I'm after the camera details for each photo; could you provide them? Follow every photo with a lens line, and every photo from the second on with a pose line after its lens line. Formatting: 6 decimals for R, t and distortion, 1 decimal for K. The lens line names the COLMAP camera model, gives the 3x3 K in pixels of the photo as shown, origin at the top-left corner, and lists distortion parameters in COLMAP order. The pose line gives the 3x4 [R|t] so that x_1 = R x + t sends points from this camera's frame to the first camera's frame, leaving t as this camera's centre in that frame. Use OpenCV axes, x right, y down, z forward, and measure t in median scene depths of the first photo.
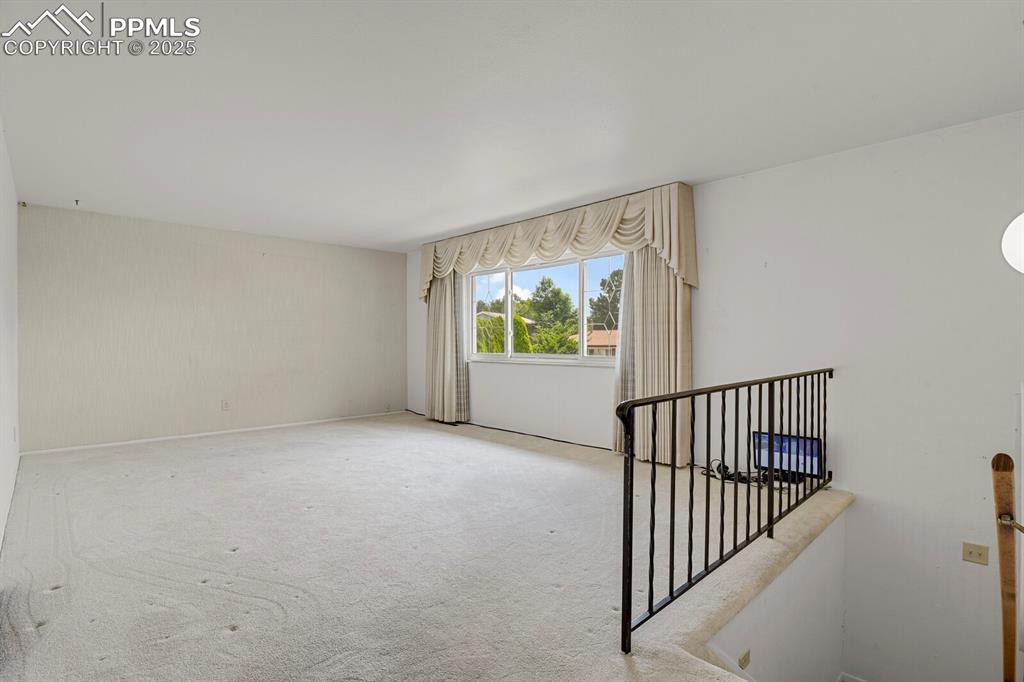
lens RADIAL K [[499.0, 0, 514.2], [0, 499.0, 341.5], [0, 0, 1]] dist [-0.030384, -0.001874]
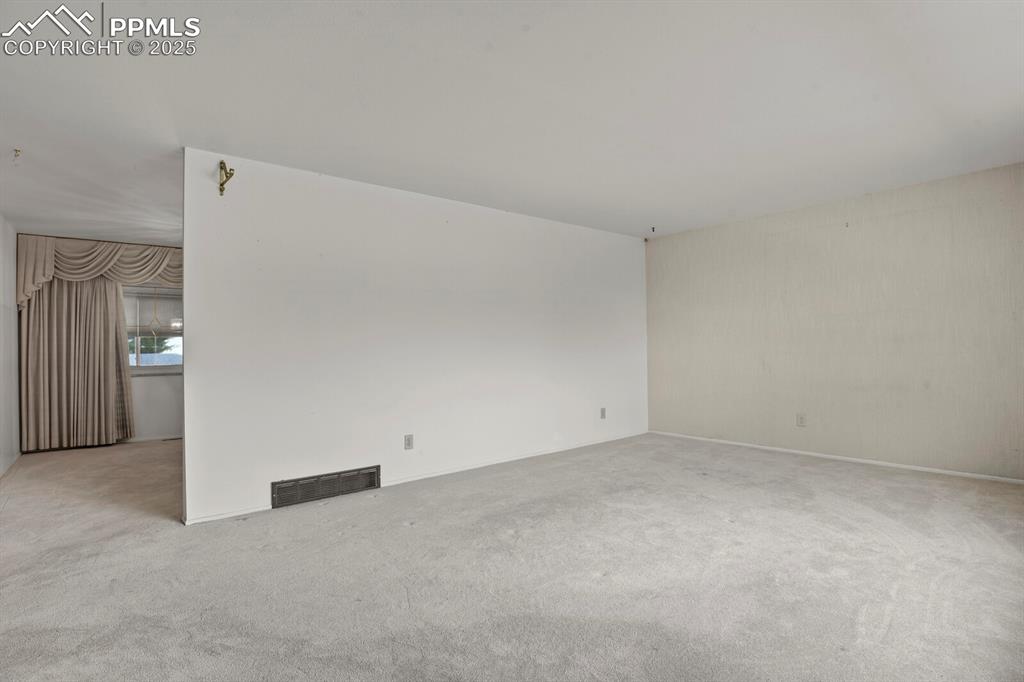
lens RADIAL K [[475.2, 0, 513.6], [0, 475.2, 341.1], [0, 0, 1]] dist [-0.003781, -0.000167]
pose [[-0.074814, -0.008529, -0.997161, 0.386345], [0.016765, 0.999811, -0.009810, -0.007289], [0.997057, -0.017452, -0.074657, 0.885175]]
